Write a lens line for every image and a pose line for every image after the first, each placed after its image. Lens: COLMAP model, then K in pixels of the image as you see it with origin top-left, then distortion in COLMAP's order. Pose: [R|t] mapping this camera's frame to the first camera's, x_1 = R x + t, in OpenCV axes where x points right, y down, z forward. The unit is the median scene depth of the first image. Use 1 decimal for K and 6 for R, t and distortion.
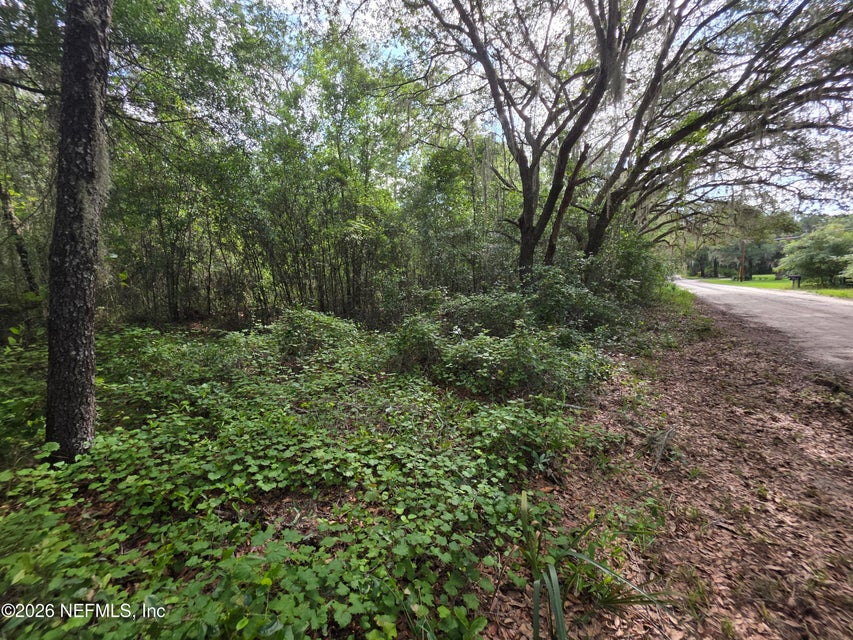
lens RADIAL K [[341.1, 0, 424.1], [0, 341.1, 319.5], [0, 0, 1]] dist [-0.004336, 0.001533]
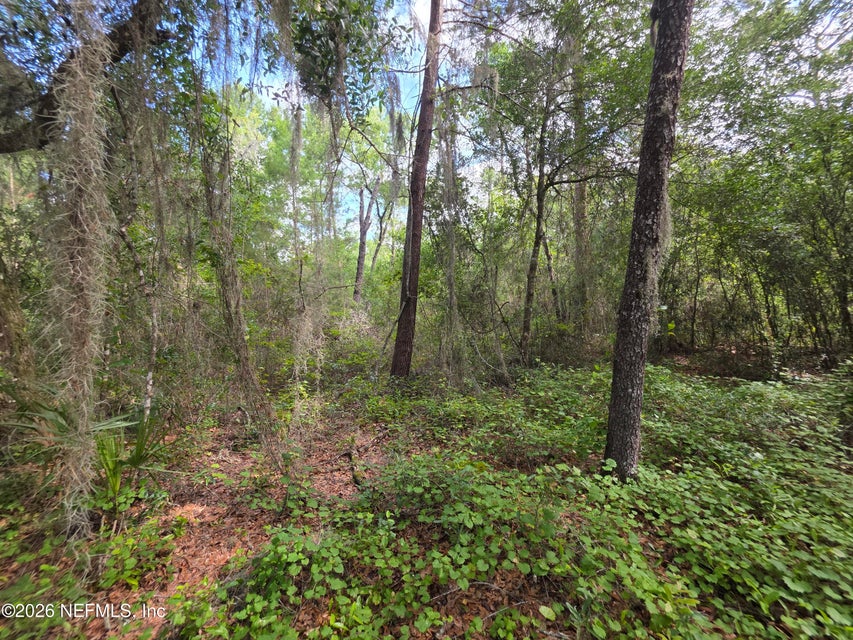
lens RADIAL K [[341.1, 0, 424.1], [0, 341.1, 320.0], [0, 0, 1]] dist [-0.004336, 0.001533]
pose [[0.365308, 0.014593, -0.930772, -0.183210], [-0.084473, 0.996271, -0.017534, -0.068226], [0.927046, 0.085030, 0.365179, -0.138747]]
